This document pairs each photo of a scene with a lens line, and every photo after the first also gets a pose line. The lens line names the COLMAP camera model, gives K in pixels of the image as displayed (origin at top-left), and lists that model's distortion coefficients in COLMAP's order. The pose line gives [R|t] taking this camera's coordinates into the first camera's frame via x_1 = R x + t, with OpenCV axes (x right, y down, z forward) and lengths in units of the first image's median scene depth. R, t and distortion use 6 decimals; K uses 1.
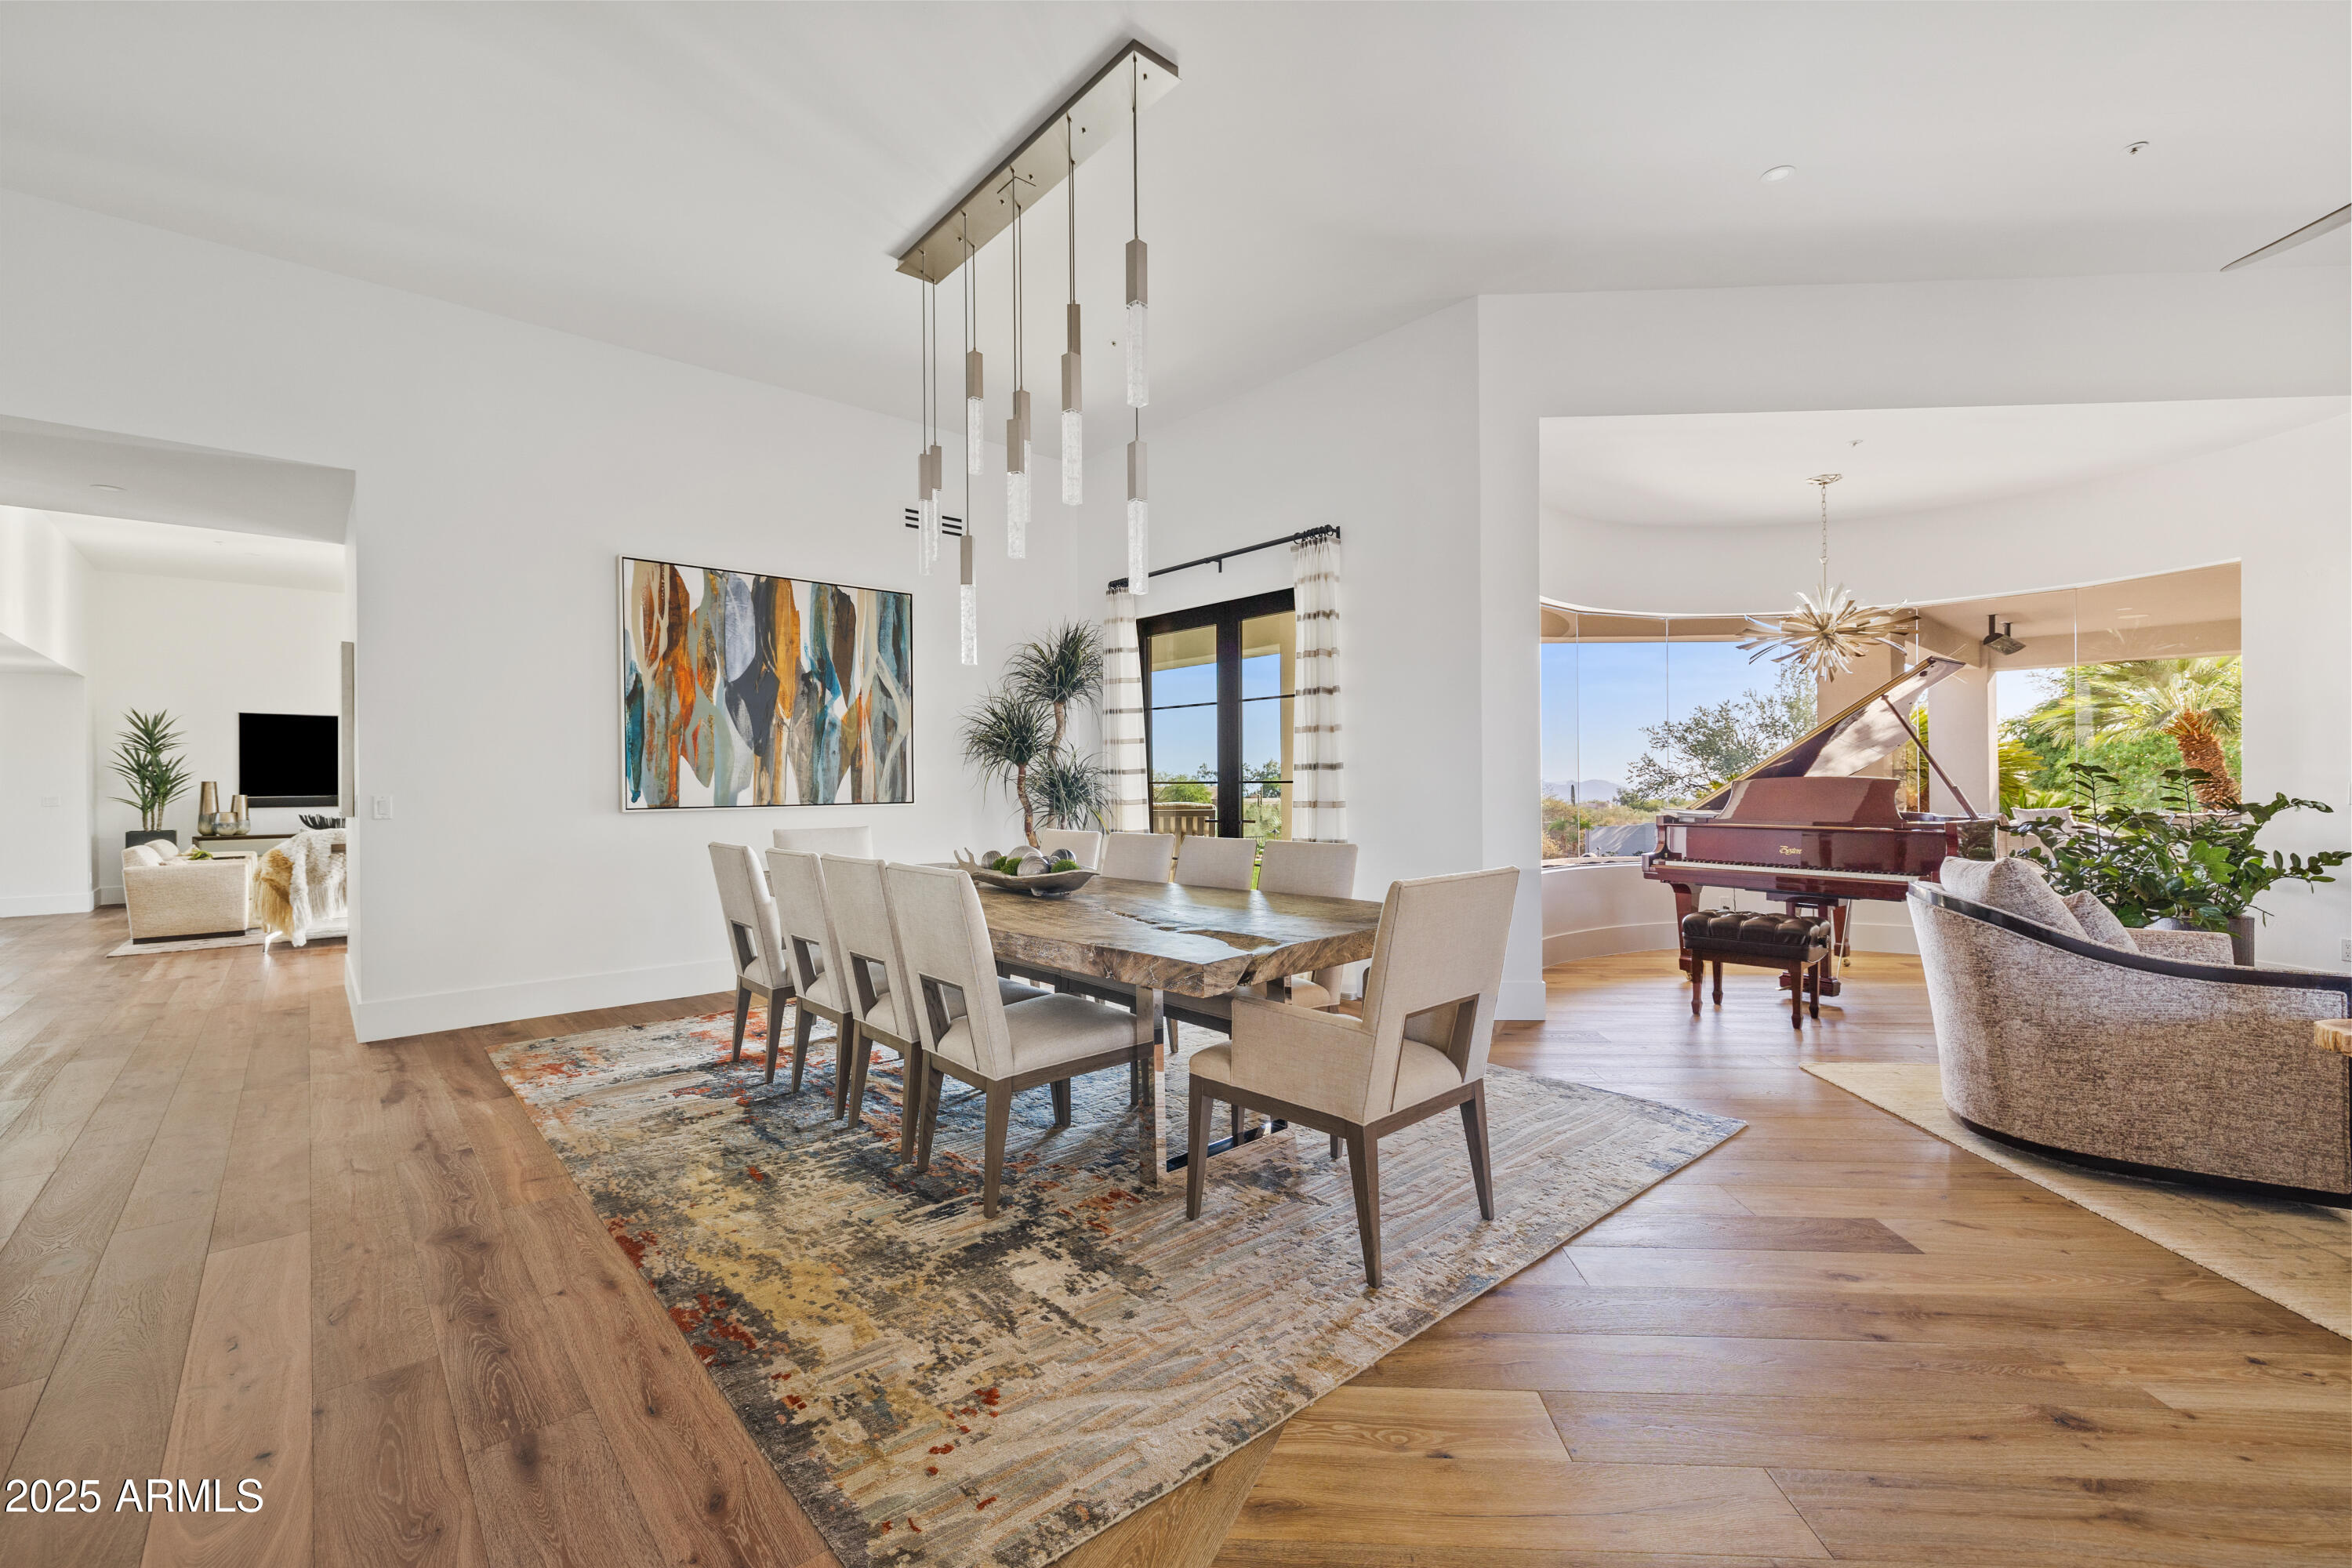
lens RADIAL K [[956.1, 0, 1176.0], [0, 956.1, 784.0], [0, 0, 1]] dist [0.000379, -0.000120]
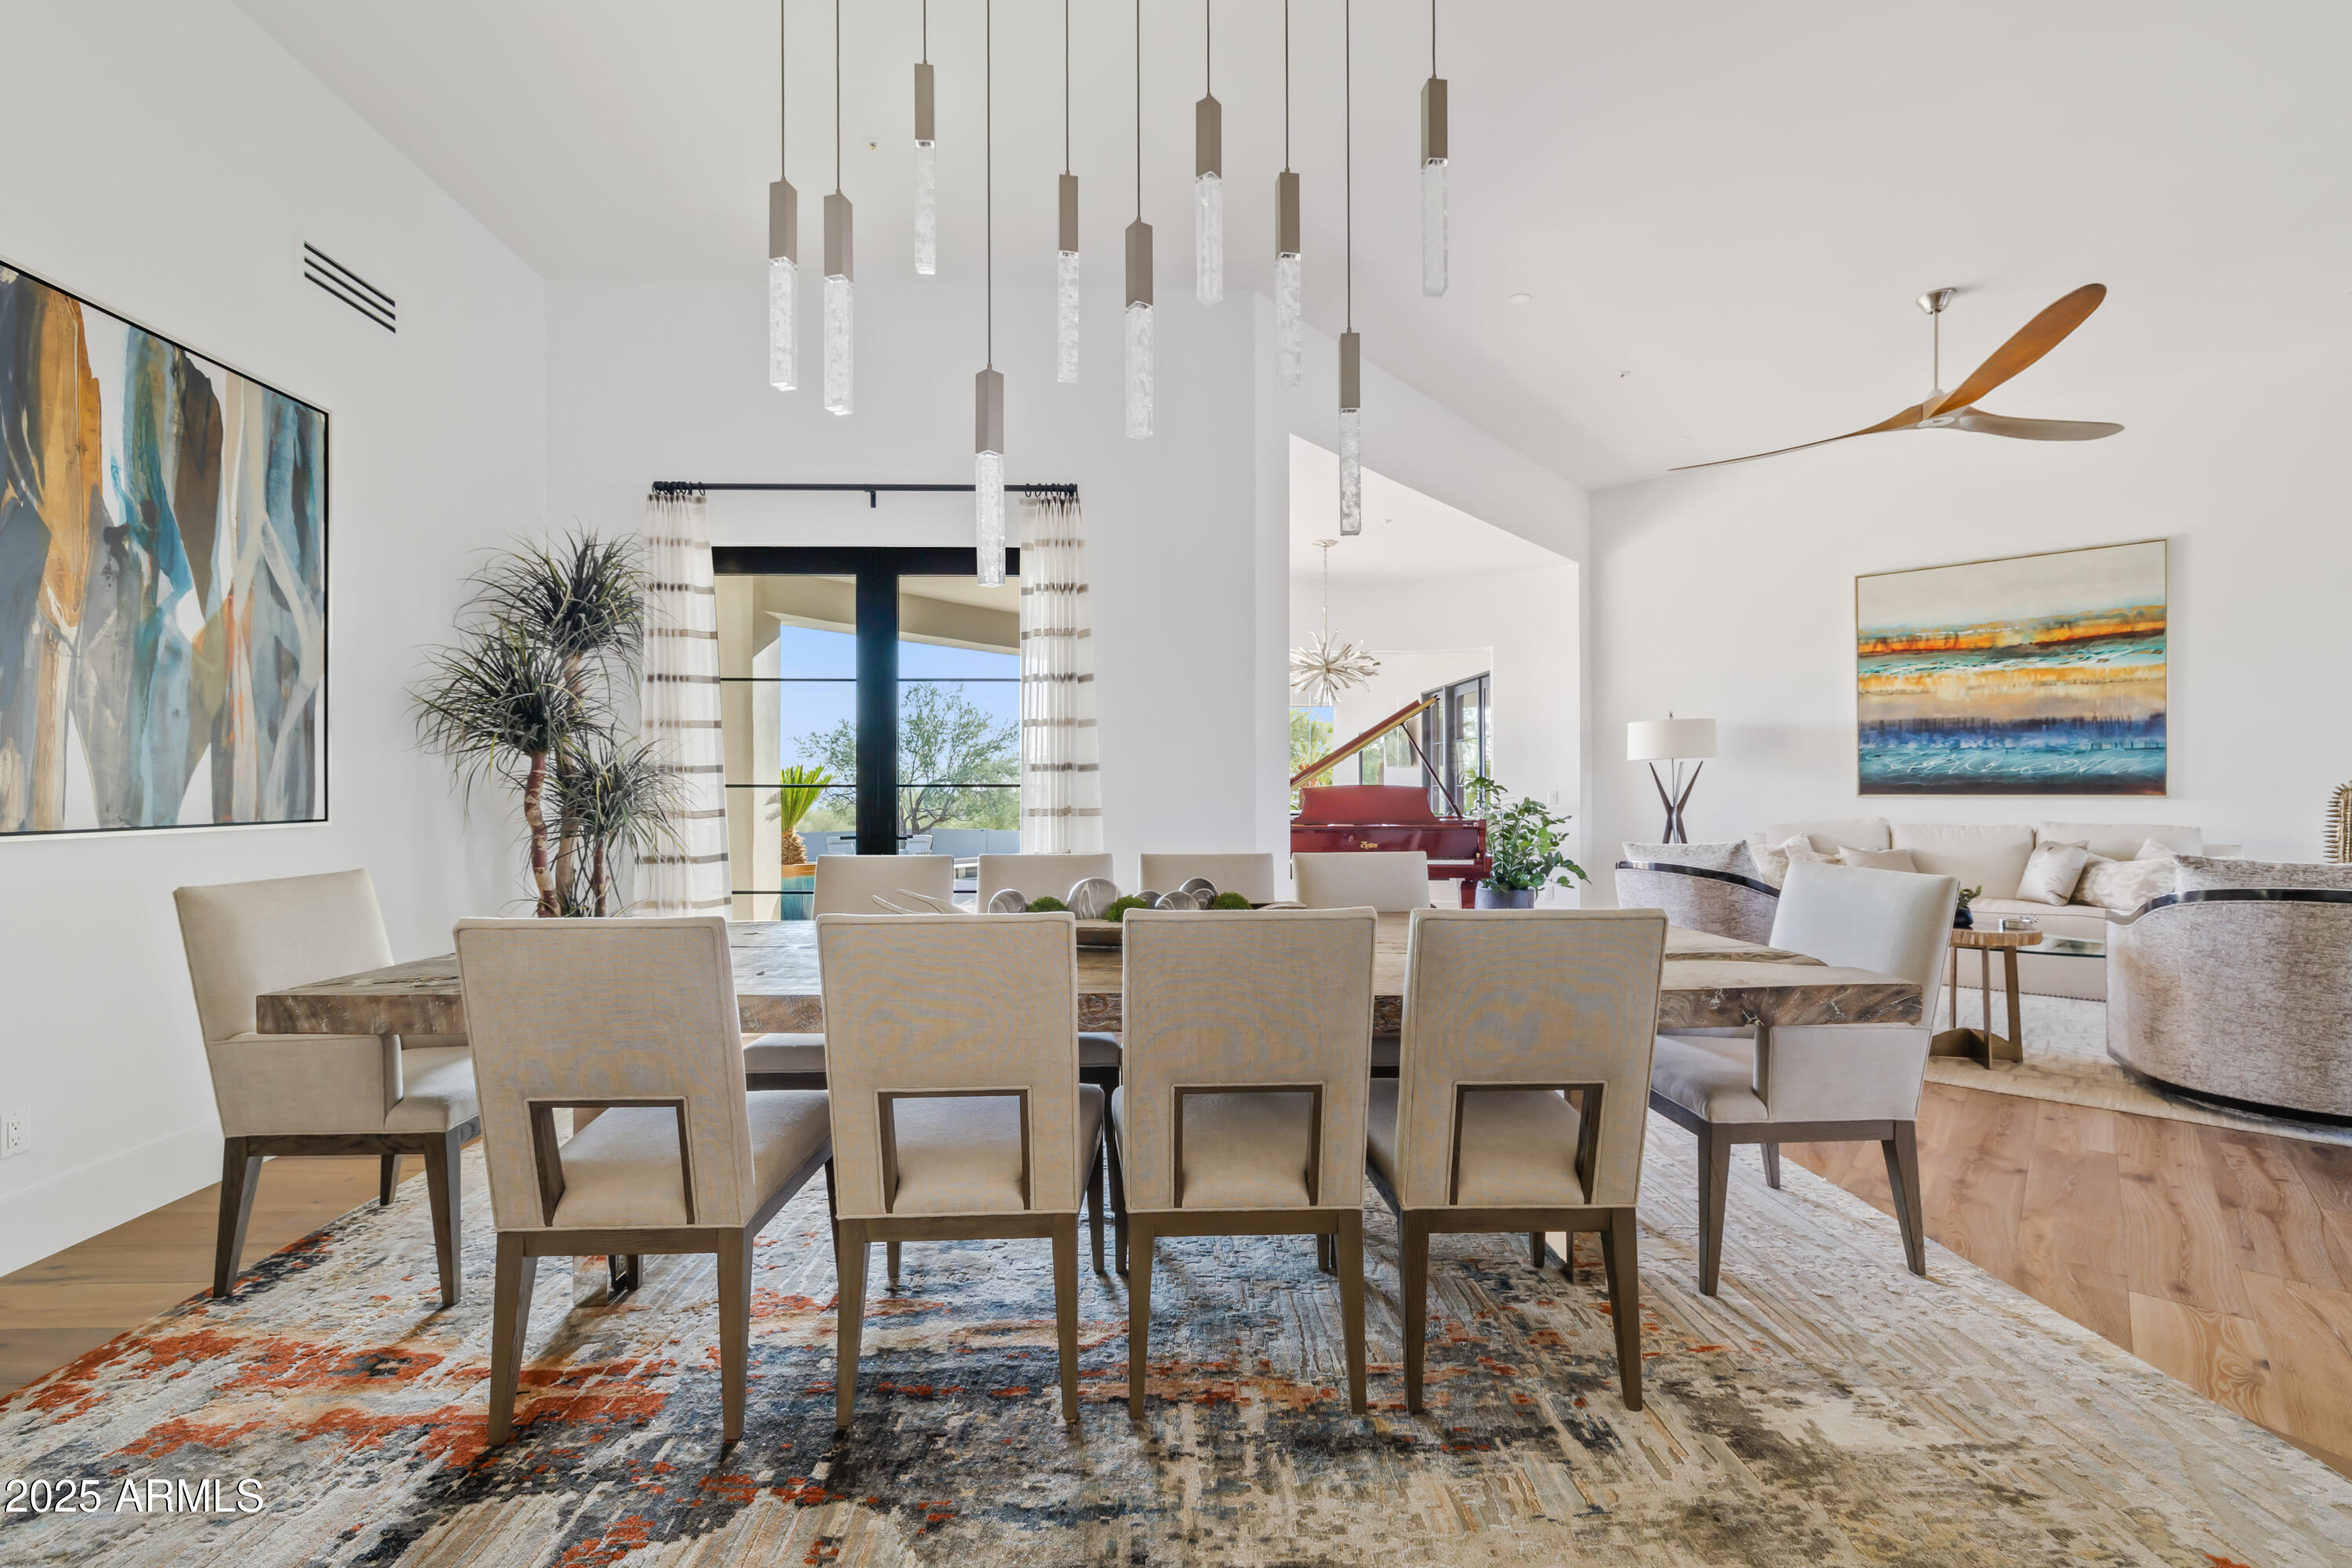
lens RADIAL K [[977.1, 0, 1153.8], [0, 977.1, 788.7], [0, 0, 1]] dist [-0.001230, -0.000272]
pose [[0.648564, 0.005924, 0.761137, -0.417483], [-0.002231, 0.999980, -0.005882, 0.004917], [-0.761157, 0.002117, 0.648565, 0.351404]]
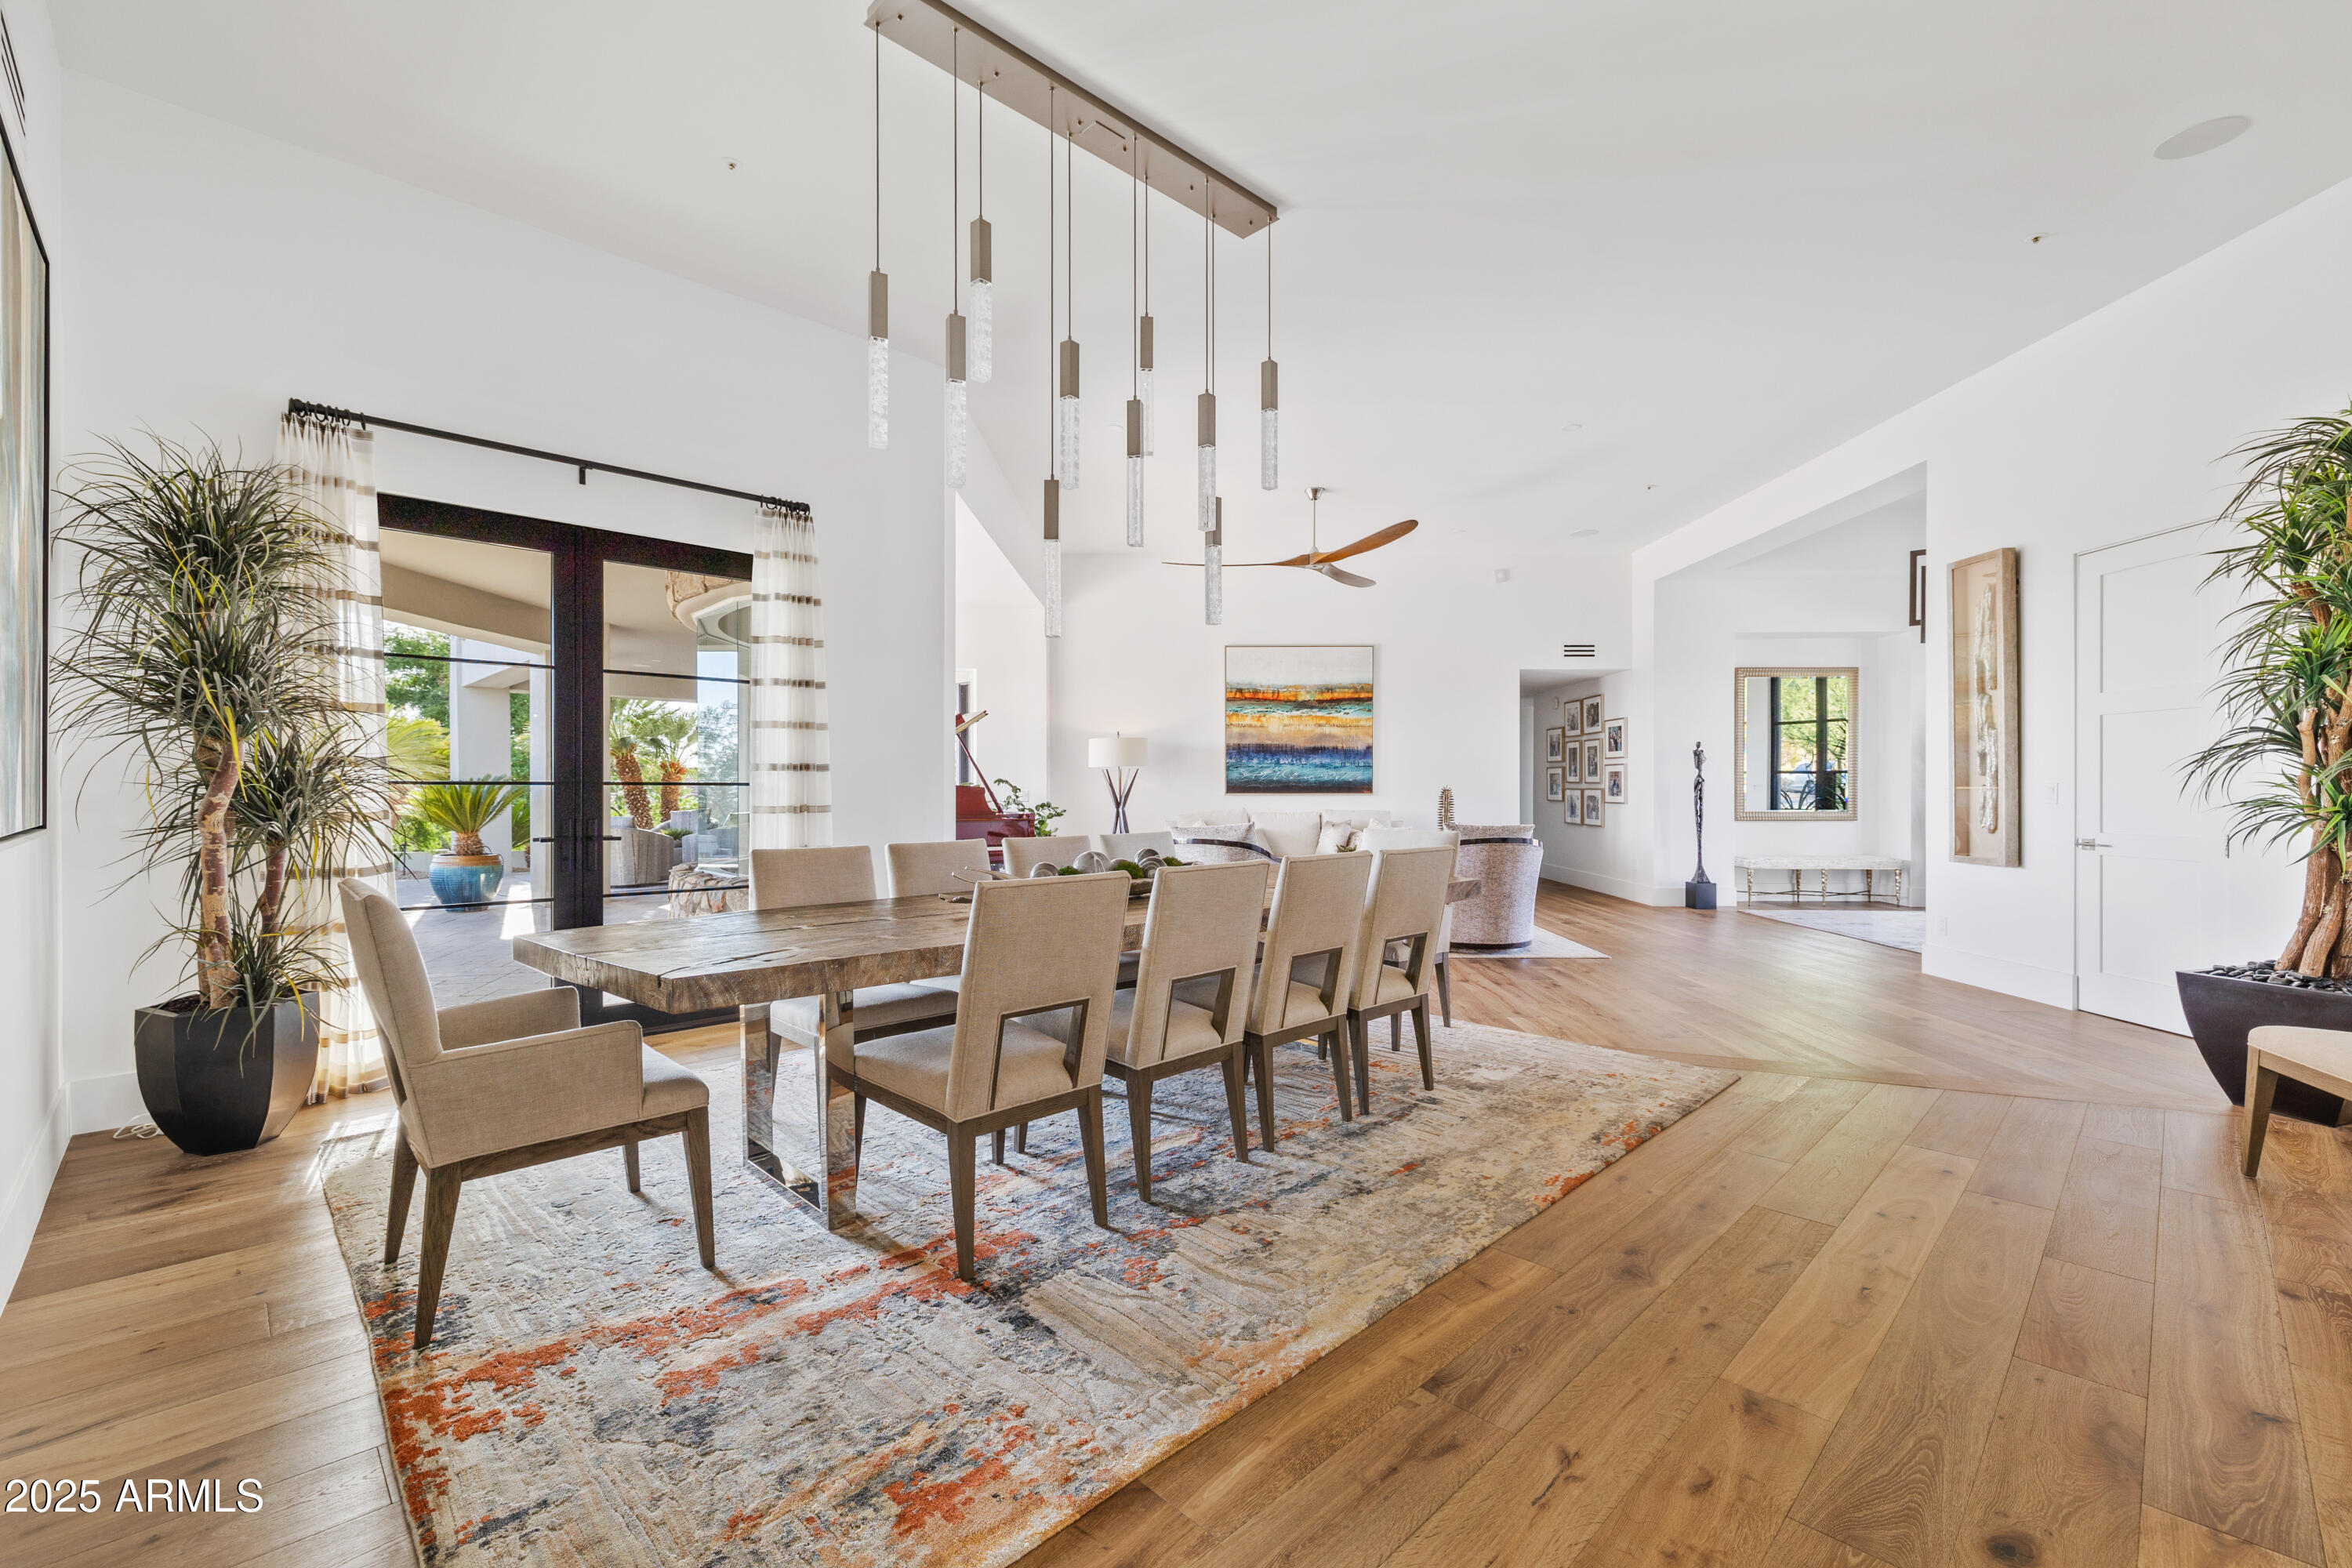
lens RADIAL K [[977.1, 0, 1153.8], [0, 977.1, 788.7], [0, 0, 1]] dist [-0.001230, -0.000272]
pose [[-0.017891, 0.006823, 0.999817, -0.713533], [-0.000884, 0.999976, -0.006840, 0.007385], [-0.999840, -0.001006, -0.017885, 0.625539]]
